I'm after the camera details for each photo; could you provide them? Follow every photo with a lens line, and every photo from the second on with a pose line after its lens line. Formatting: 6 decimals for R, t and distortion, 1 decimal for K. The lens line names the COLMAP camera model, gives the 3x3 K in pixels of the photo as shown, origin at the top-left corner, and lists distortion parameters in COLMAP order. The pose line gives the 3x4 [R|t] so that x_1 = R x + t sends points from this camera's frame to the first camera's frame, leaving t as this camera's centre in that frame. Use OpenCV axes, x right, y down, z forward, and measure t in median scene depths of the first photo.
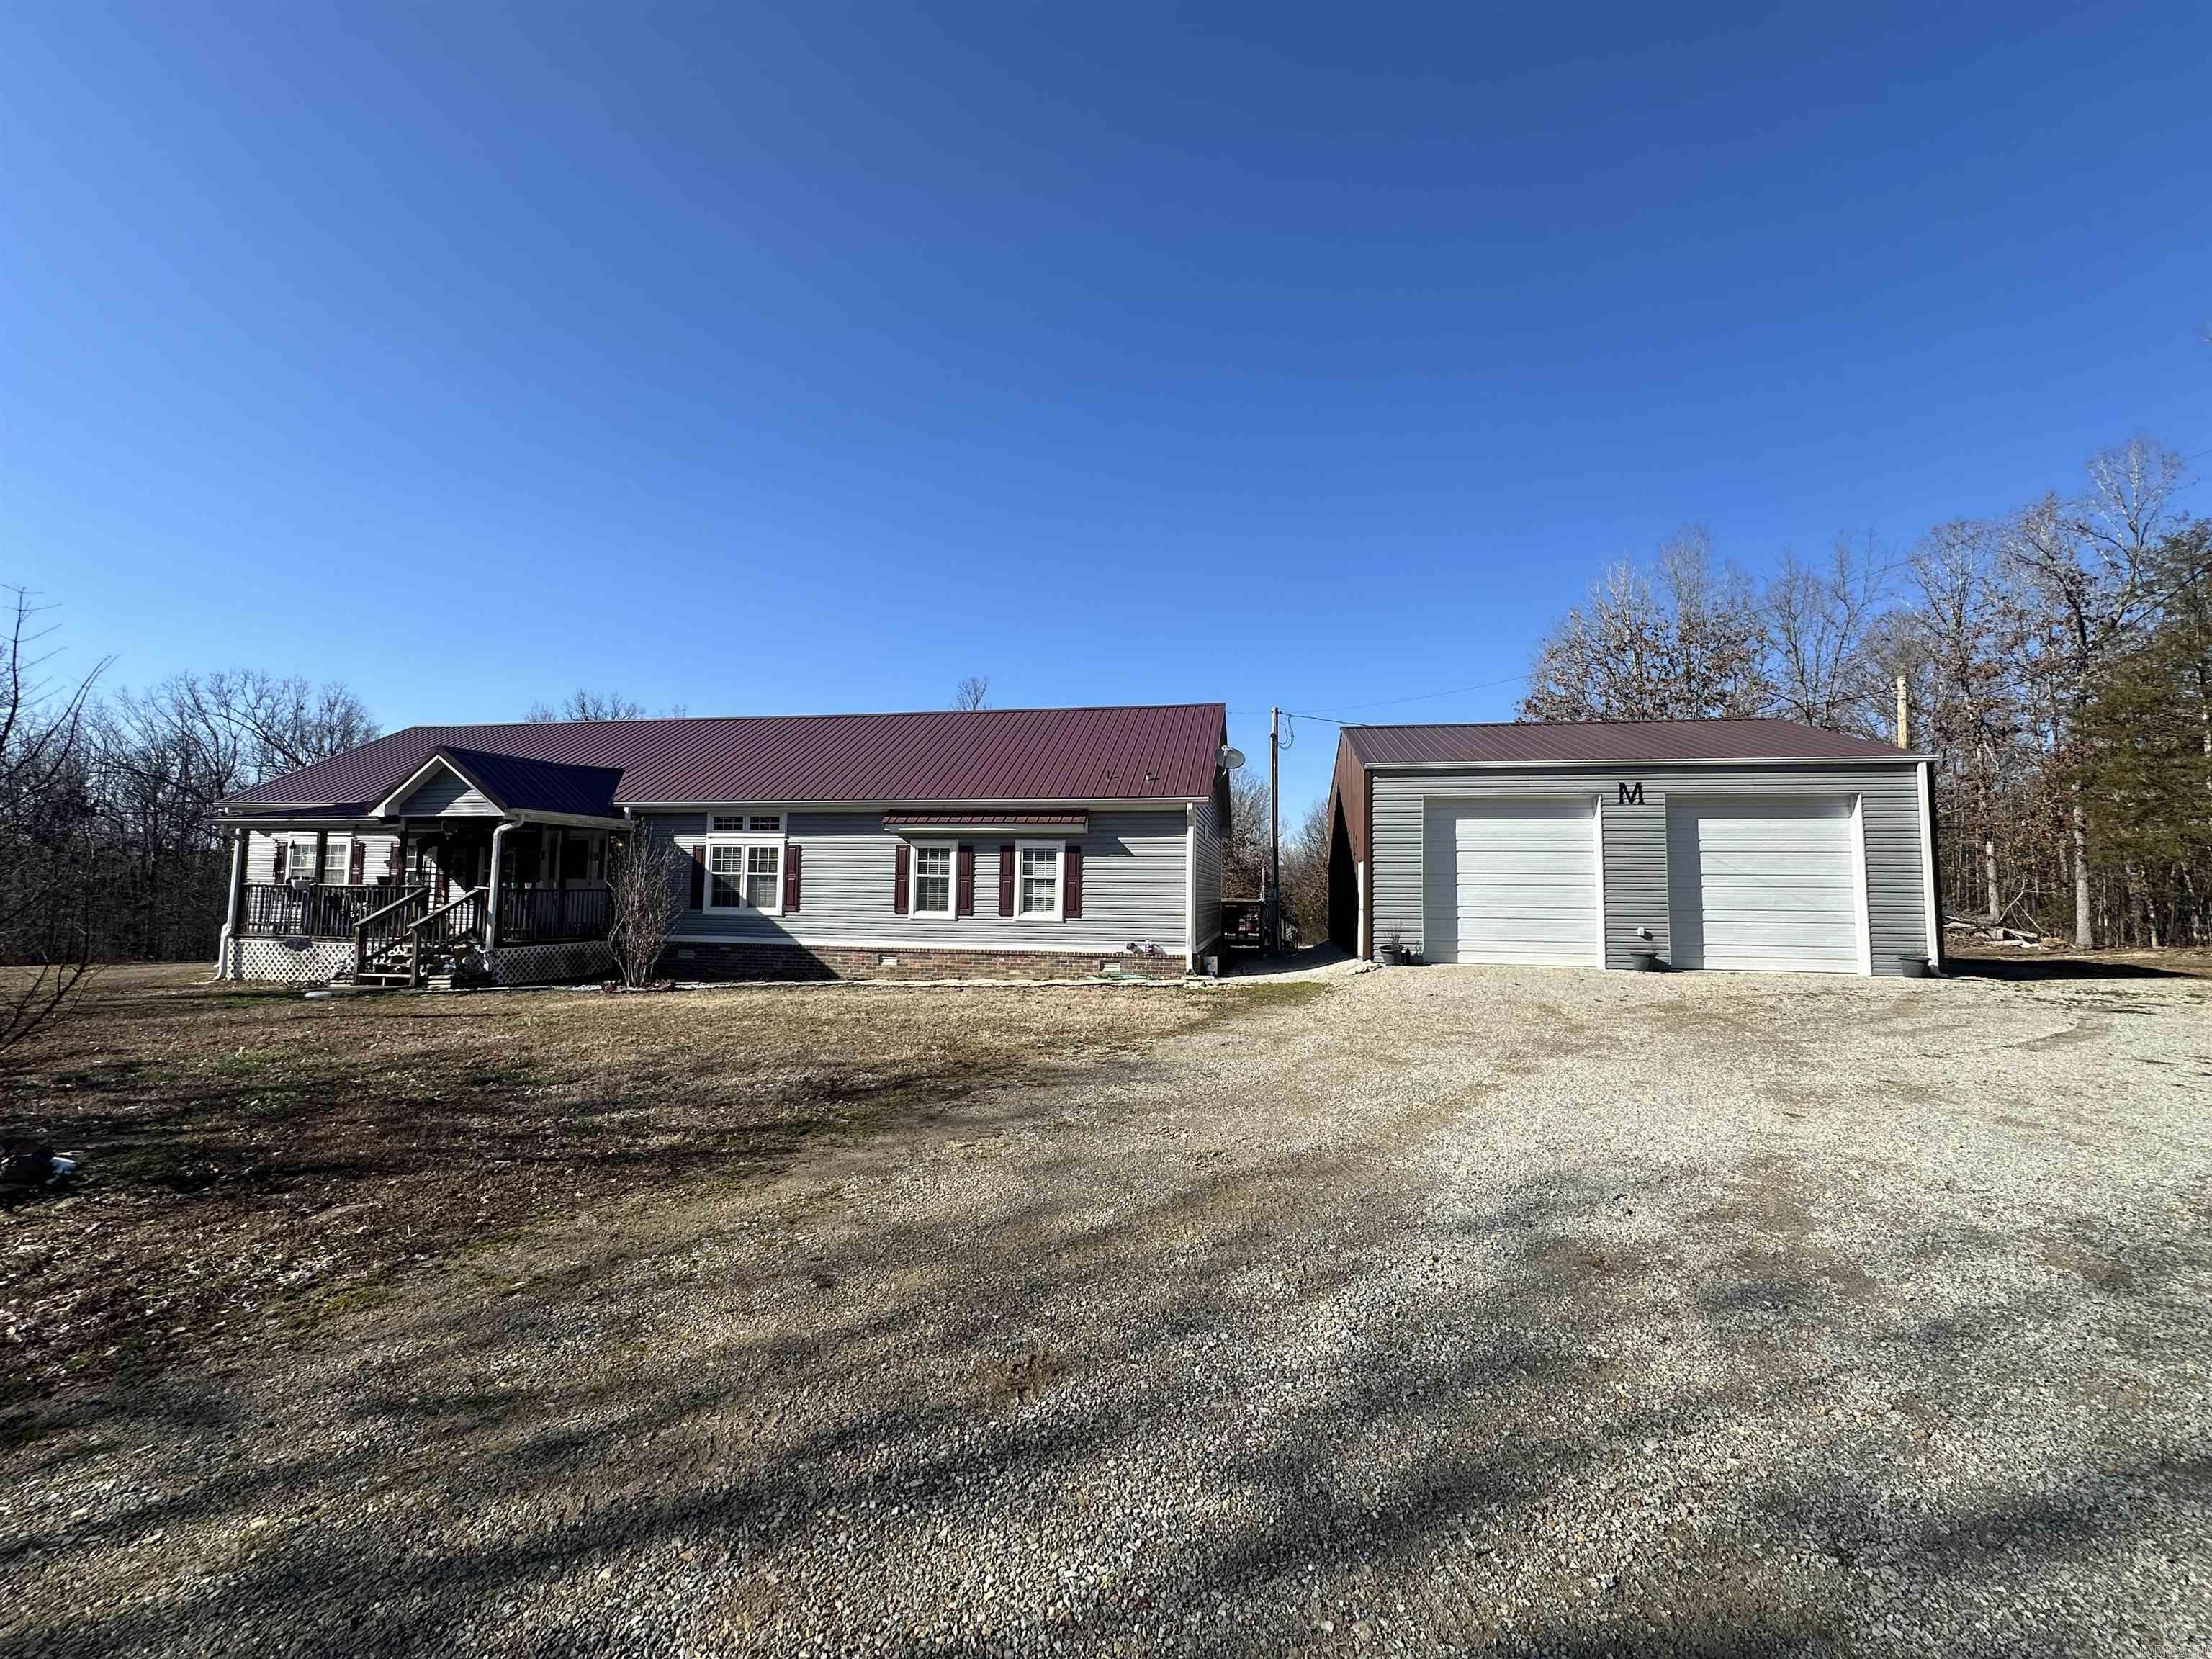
lens RADIAL K [[880.4, 0, 1103.1], [0, 880.4, 829.4], [0, 0, 1]] dist [-0.002808, 0.000541]
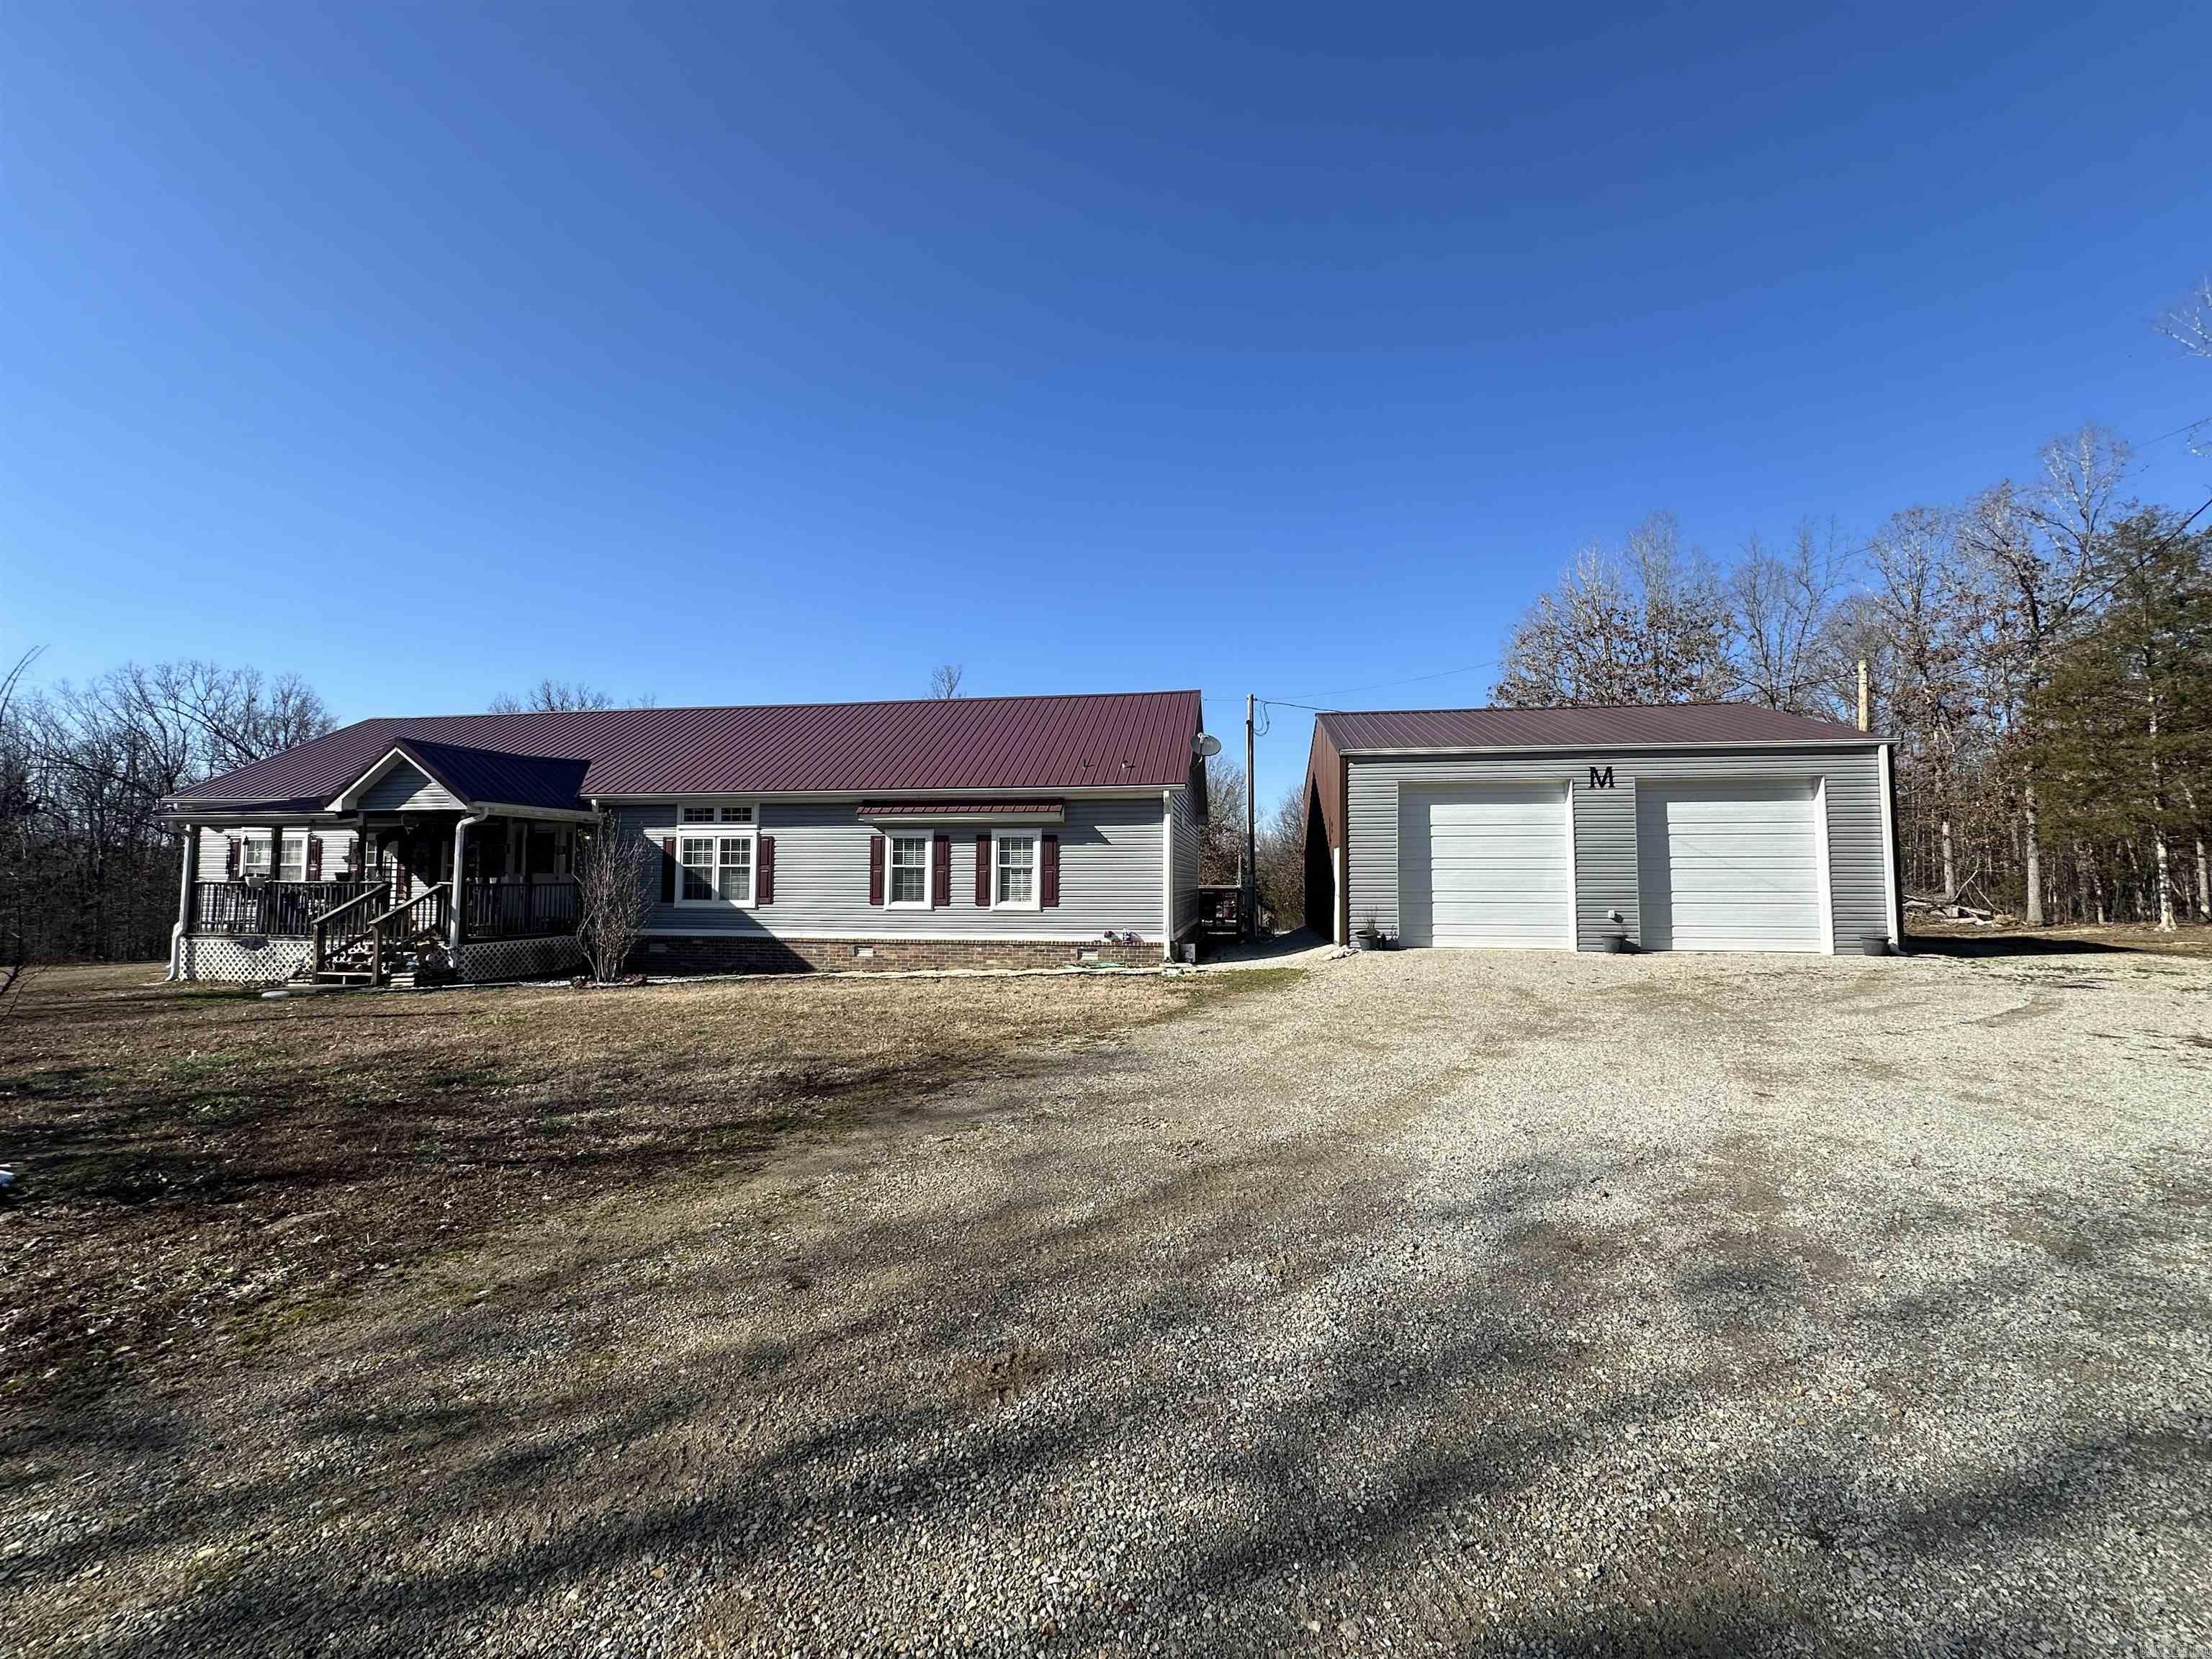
lens RADIAL K [[880.4, 0, 1103.1], [0, 880.4, 829.6], [0, 0, 1]] dist [-0.002808, 0.000541]
pose [[0.999605, -0.009139, 0.026566, -0.000031], [0.008766, 0.999862, 0.014117, -0.000551], [-0.026691, -0.013879, 0.999547, 0.003283]]
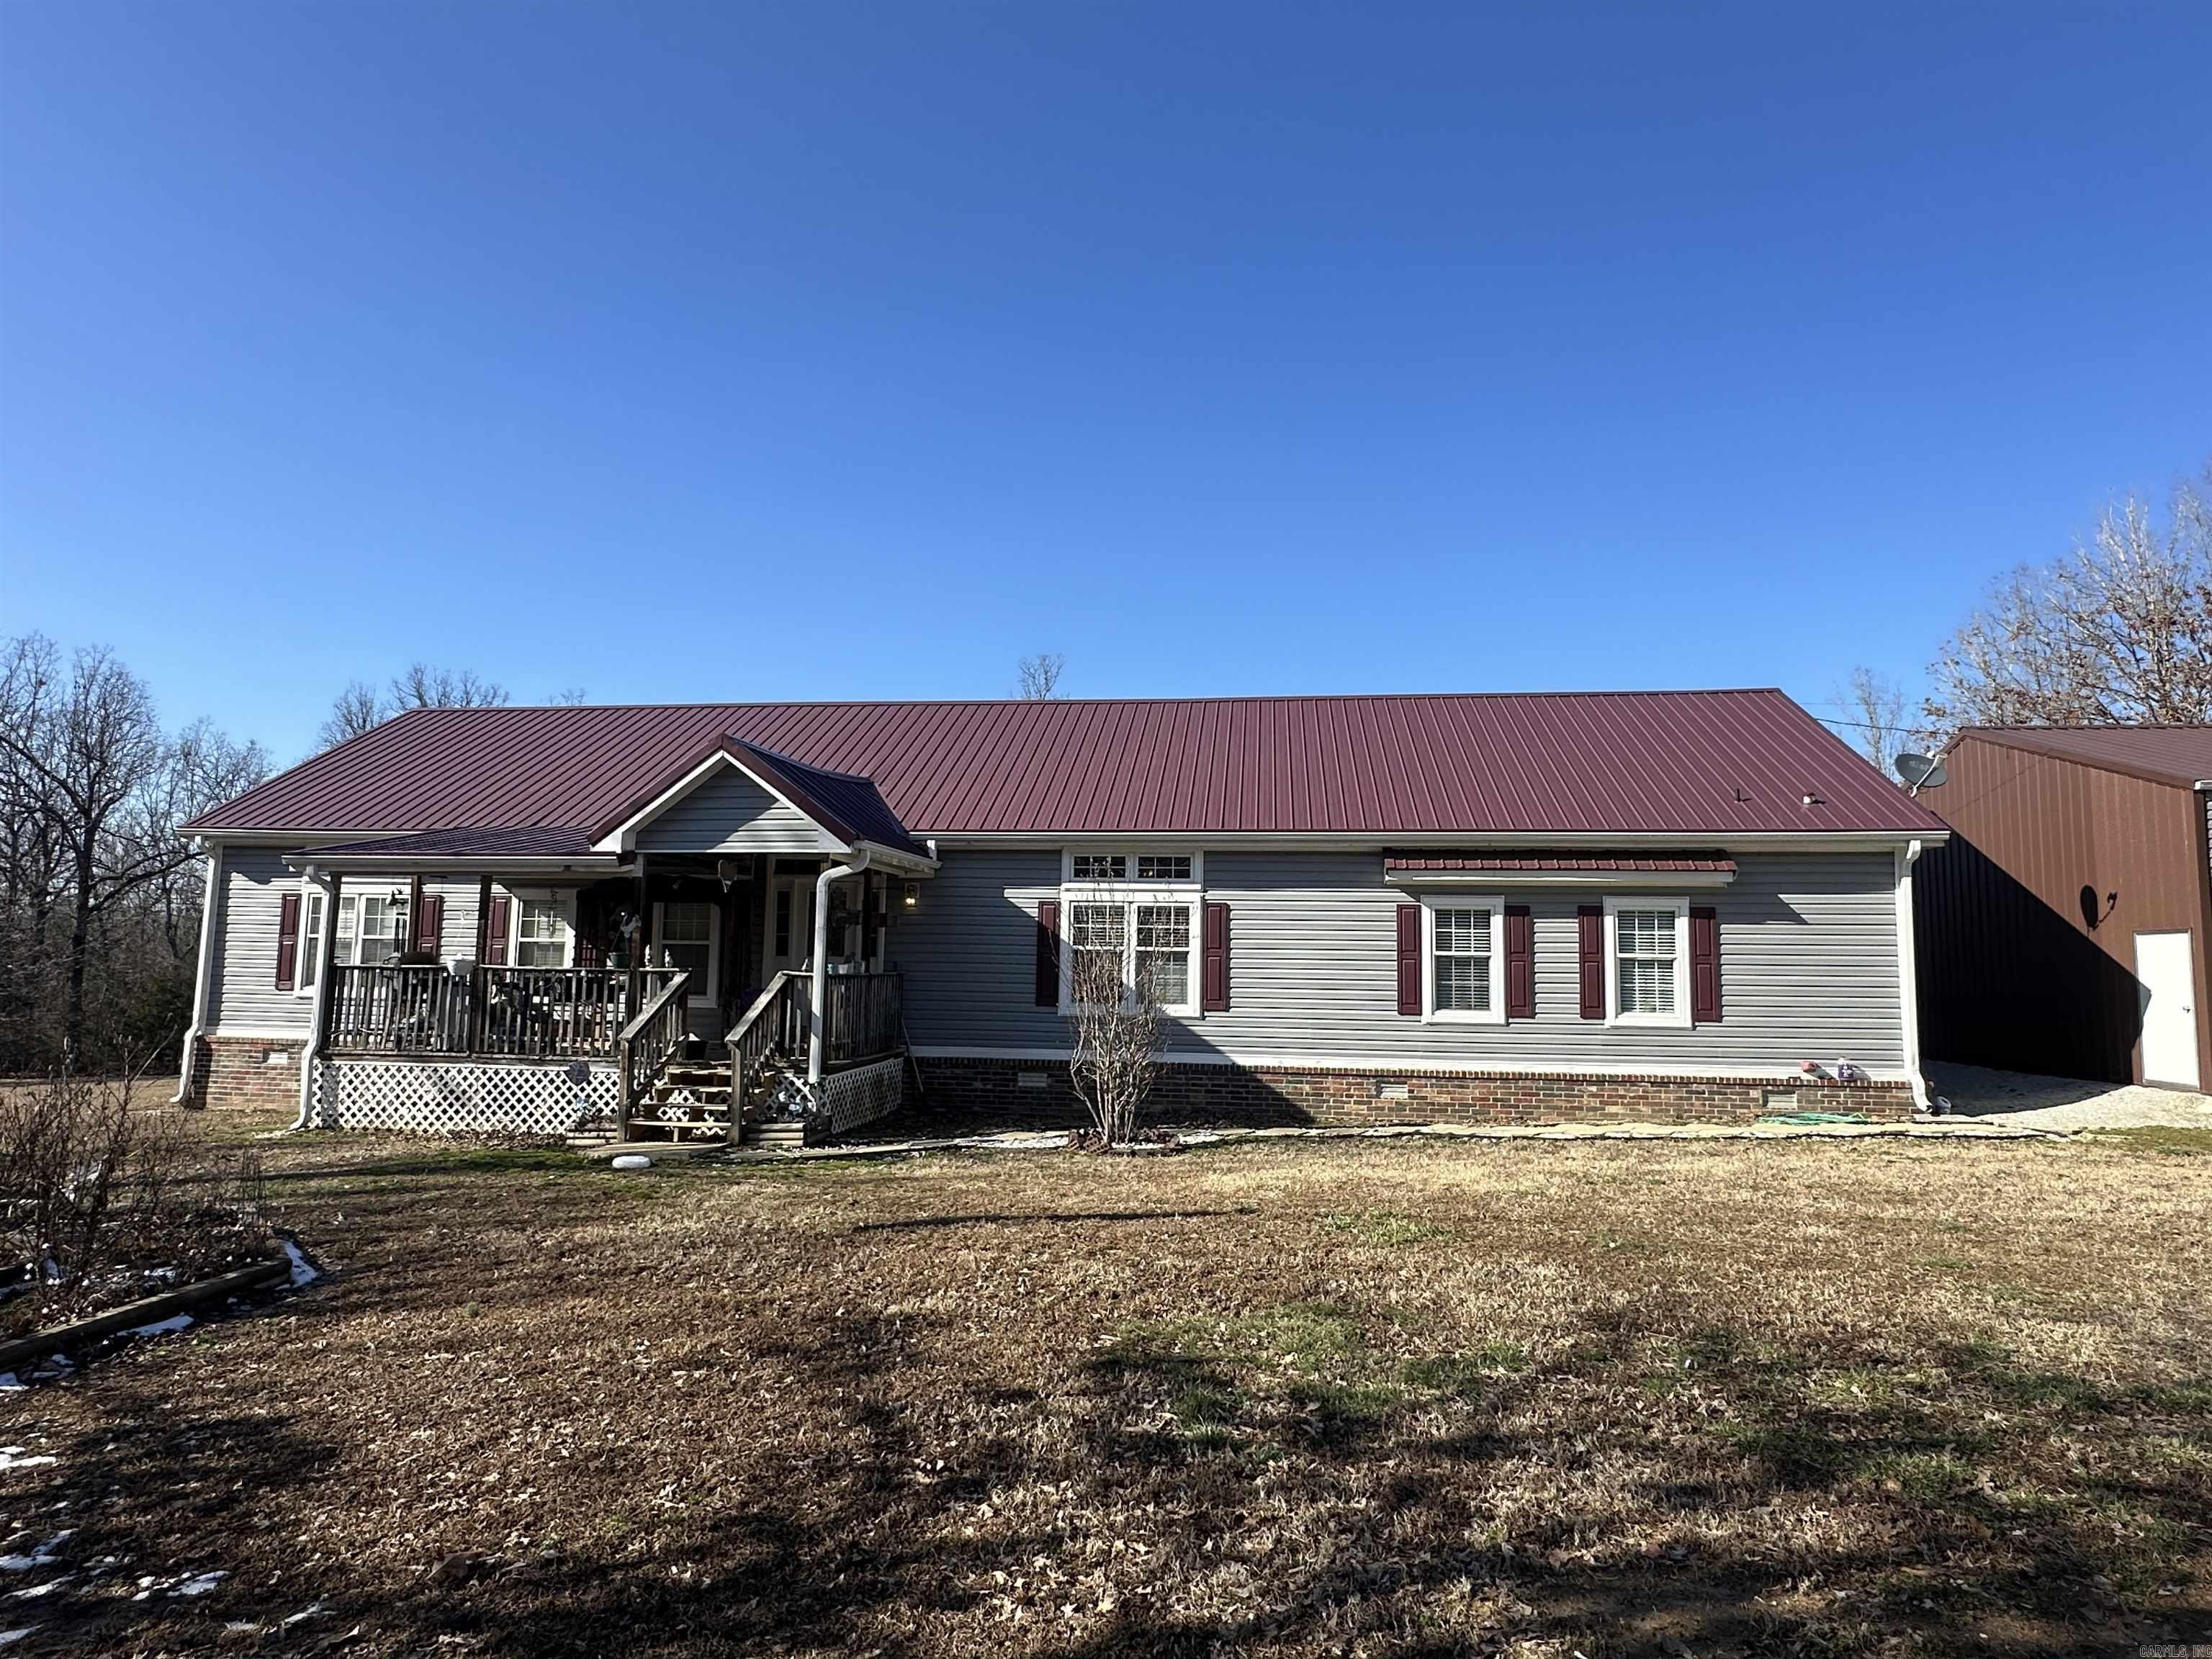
lens RADIAL K [[1260.0, 0, 1103.8], [0, 1260.0, 823.2], [0, 0, 1]] dist [0.002551, -0.000704]
pose [[0.998565, 0.008306, 0.052901, -0.506843], [-0.006017, 0.999045, -0.043284, 0.000521], [-0.053210, 0.042903, 0.997661, 0.119966]]
